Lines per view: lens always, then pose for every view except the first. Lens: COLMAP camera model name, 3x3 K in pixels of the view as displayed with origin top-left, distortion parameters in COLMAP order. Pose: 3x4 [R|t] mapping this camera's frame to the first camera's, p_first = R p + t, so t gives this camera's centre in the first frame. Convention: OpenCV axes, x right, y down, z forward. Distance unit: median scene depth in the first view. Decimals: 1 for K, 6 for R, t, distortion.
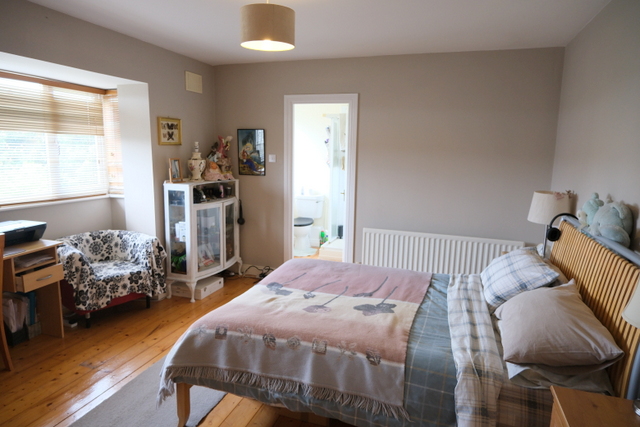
lens RADIAL K [[400.1, 0, 317.2], [0, 400.1, 211.7], [0, 0, 1]] dist [-0.010983, 0.001833]
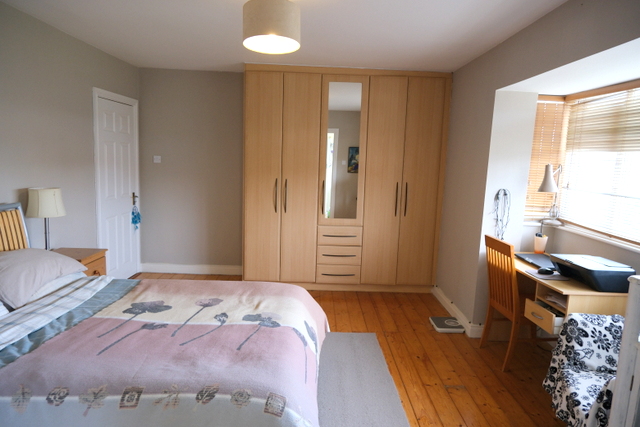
lens RADIAL K [[400.1, 0, 320.2], [0, 400.1, 216.8], [0, 0, 1]] dist [-0.010983, 0.001833]
pose [[-0.941850, -0.004552, -0.336003, 0.070316], [-0.105912, 0.952966, 0.283970, -0.267798], [0.318907, 0.303044, -0.898033, 1.751356]]
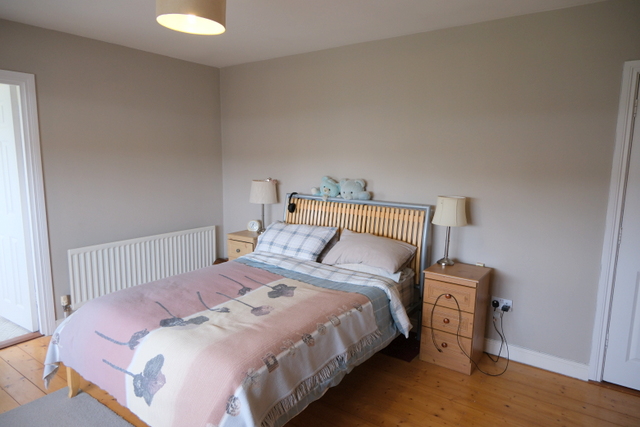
lens RADIAL K [[400.1, 0, 320.8], [0, 400.1, 216.3], [0, 0, 1]] dist [-0.010983, 0.001833]
pose [[0.281710, -0.157754, 0.946442, -0.770475], [0.141831, 0.982402, 0.121532, -0.078677], [-0.948959, 0.099998, 0.299127, 0.477611]]
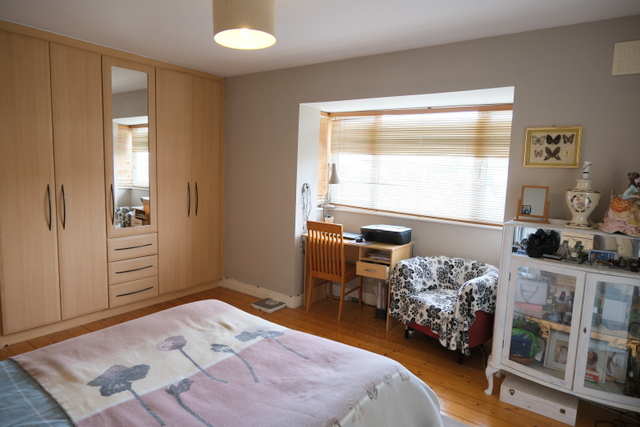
lens RADIAL K [[400.1, 0, 321.8], [0, 400.1, 214.1], [0, 0, 1]] dist [-0.010983, 0.001833]
pose [[-0.298041, 0.081586, -0.951060, 0.601730], [-0.189932, 0.971350, 0.142847, -0.174078], [0.935466, 0.223211, -0.274006, 1.296012]]
